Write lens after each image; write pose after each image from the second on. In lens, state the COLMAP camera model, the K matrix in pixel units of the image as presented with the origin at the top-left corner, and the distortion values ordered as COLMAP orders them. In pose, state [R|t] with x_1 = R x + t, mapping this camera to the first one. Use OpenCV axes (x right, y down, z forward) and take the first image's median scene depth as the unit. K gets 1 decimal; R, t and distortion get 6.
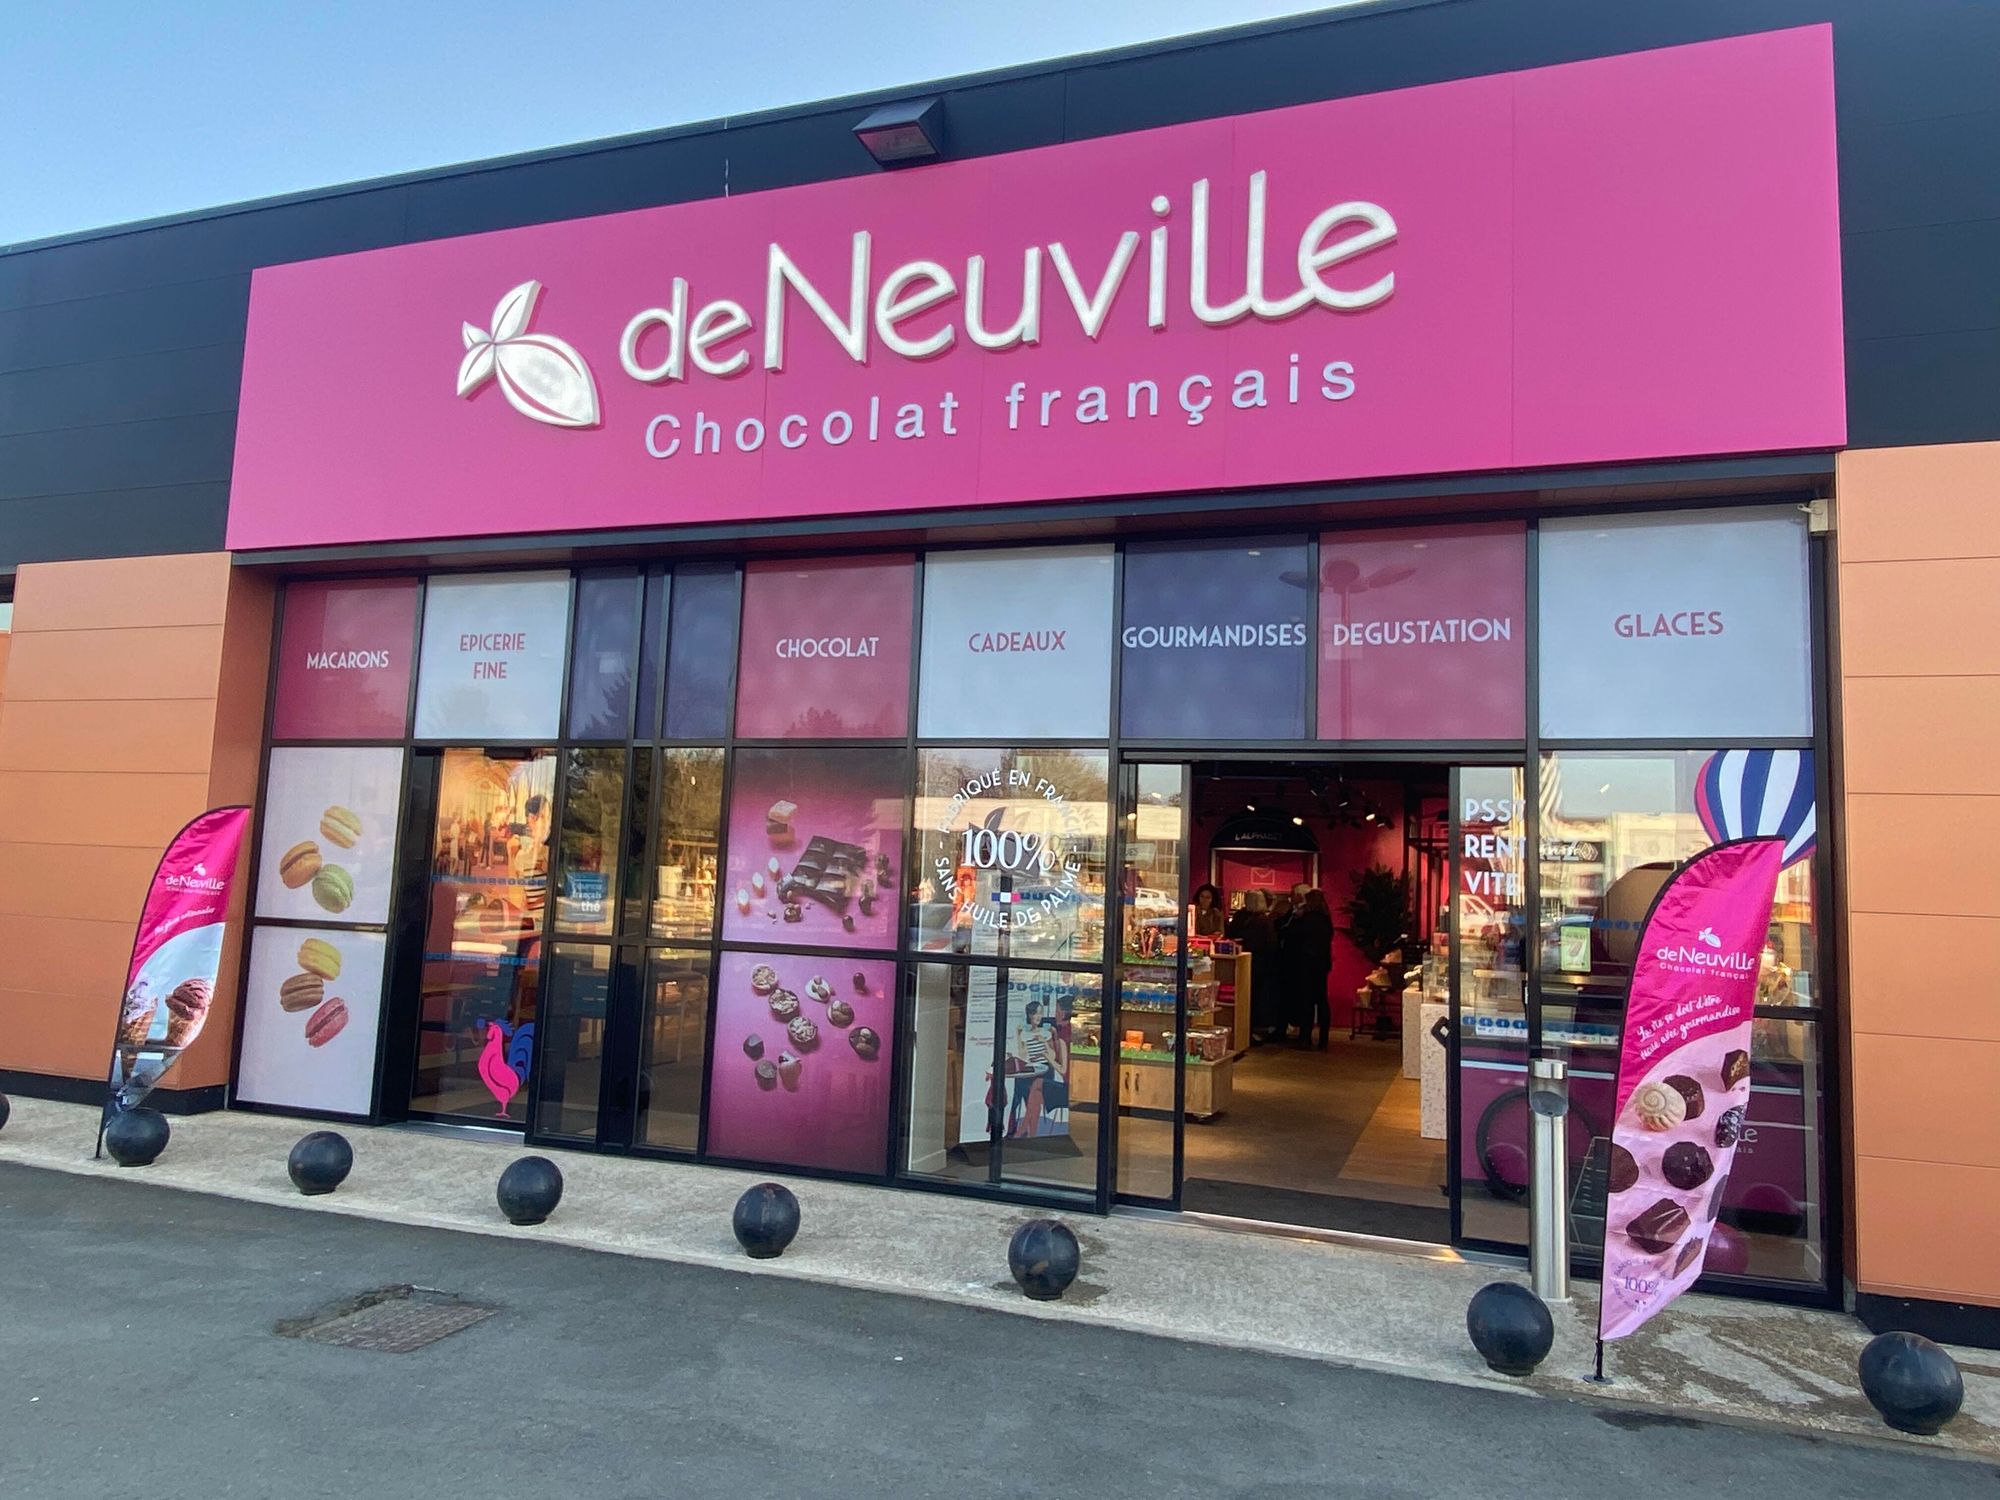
lens RADIAL K [[1344.8, 0, 1000.0], [0, 1344.8, 750.0], [0, 0, 1]] dist [0.063058, -0.055207]
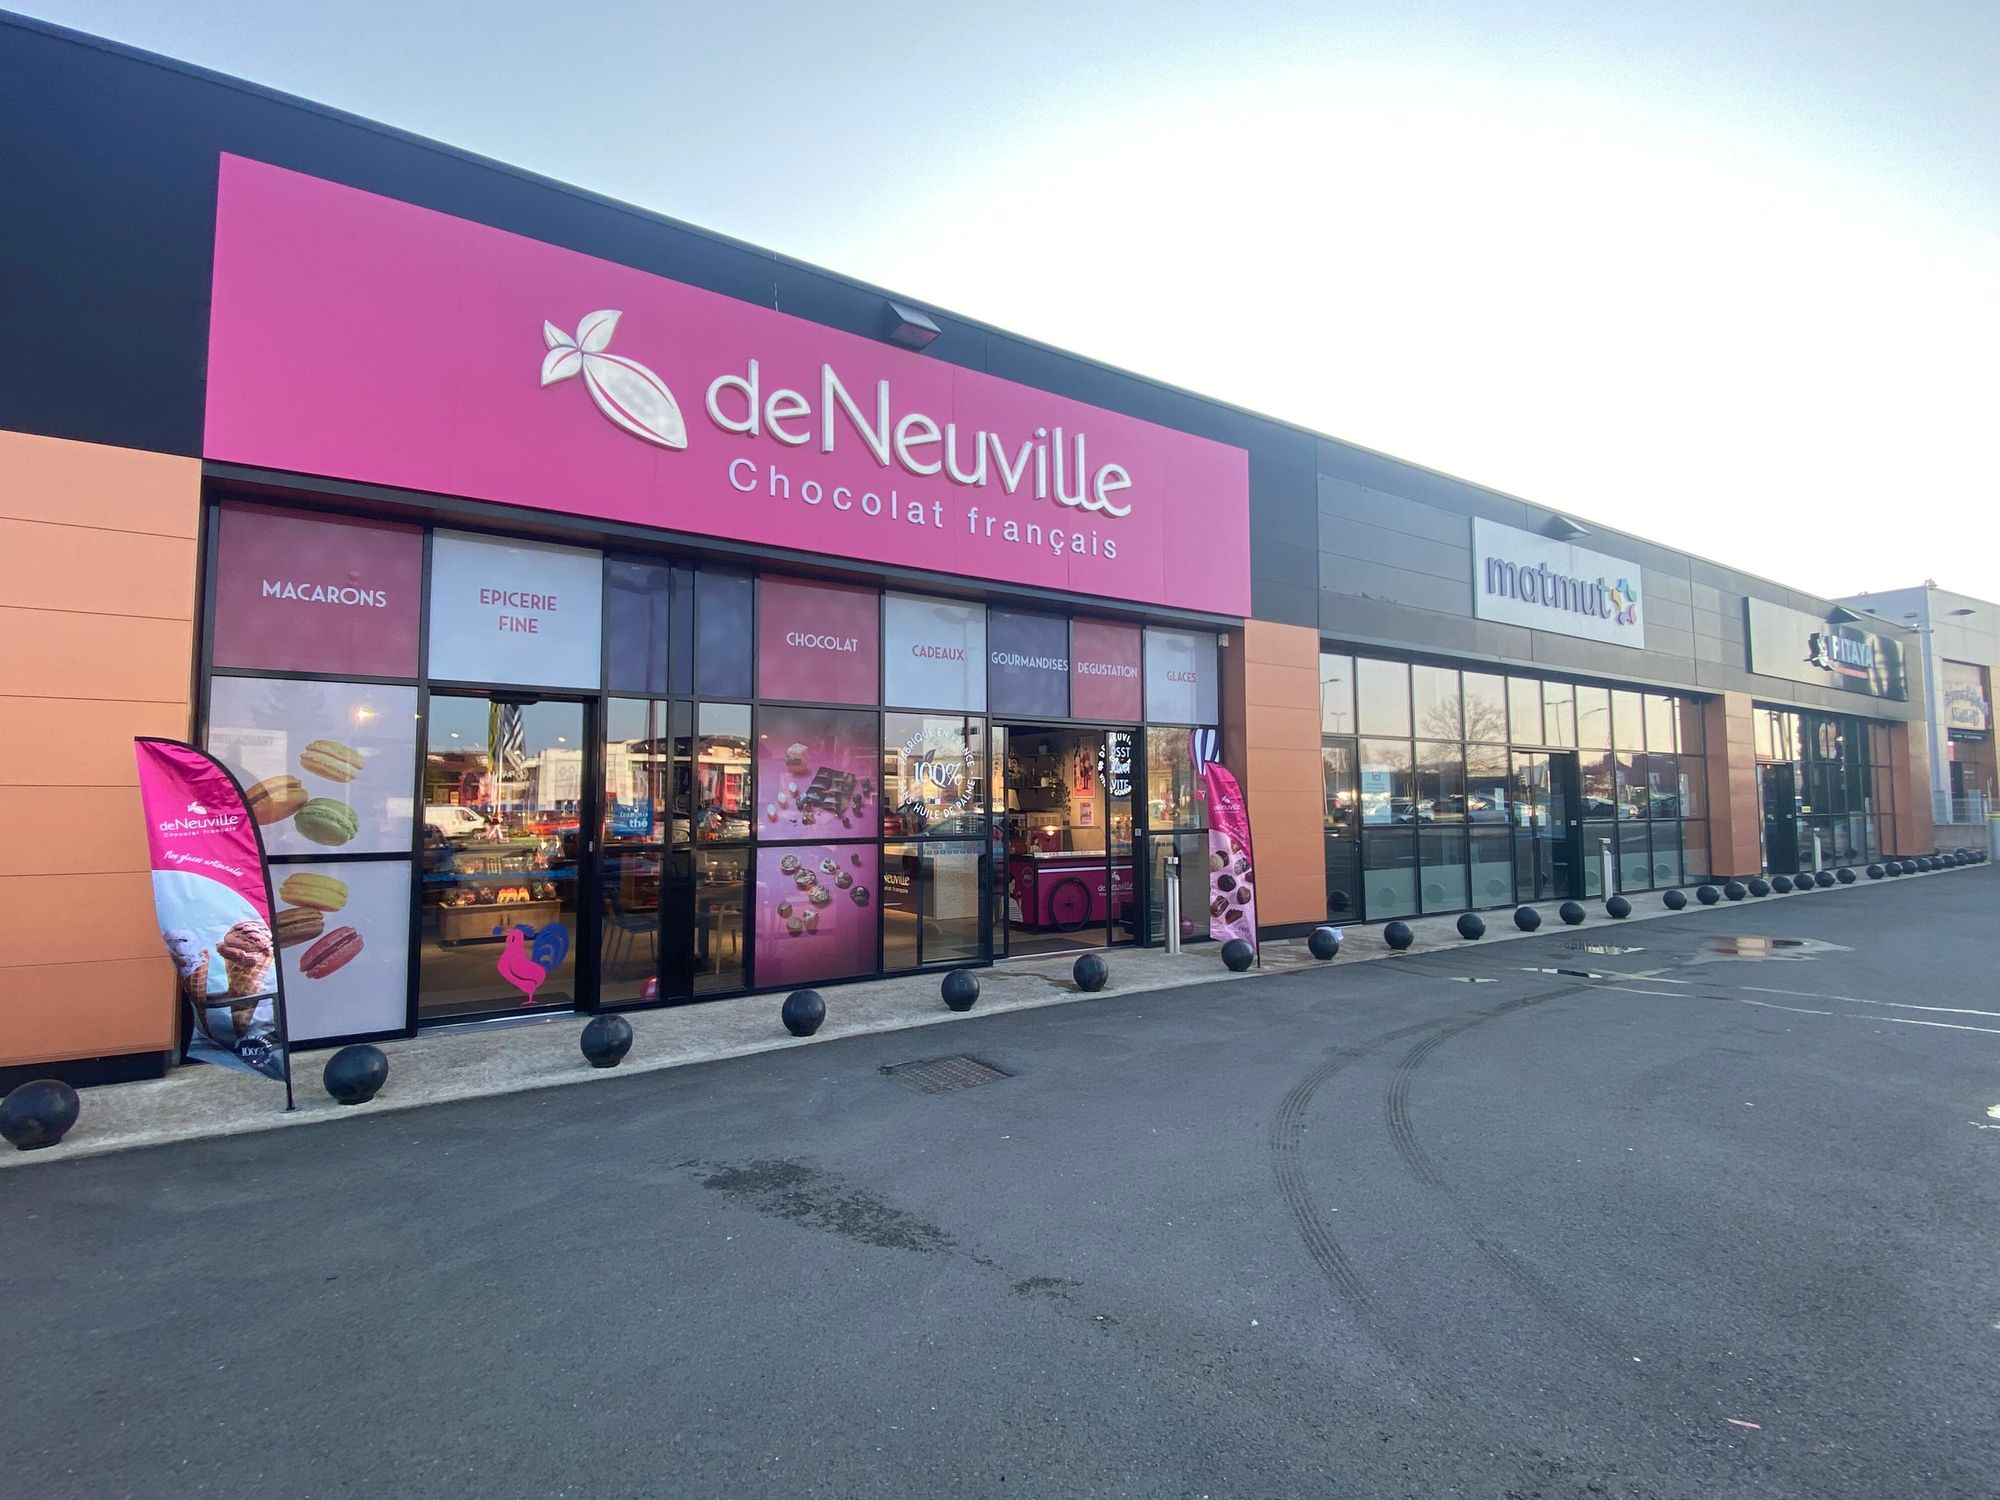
lens RADIAL K [[930.1, 0, 999.1], [0, 930.1, 762.1], [0, 0, 1]] dist [-0.000749, -0.000476]
pose [[0.589421, -0.008861, 0.807777, -0.870541], [-0.054429, 0.997232, 0.050655, -0.005540], [-0.805990, -0.073823, 0.587308, 0.226991]]
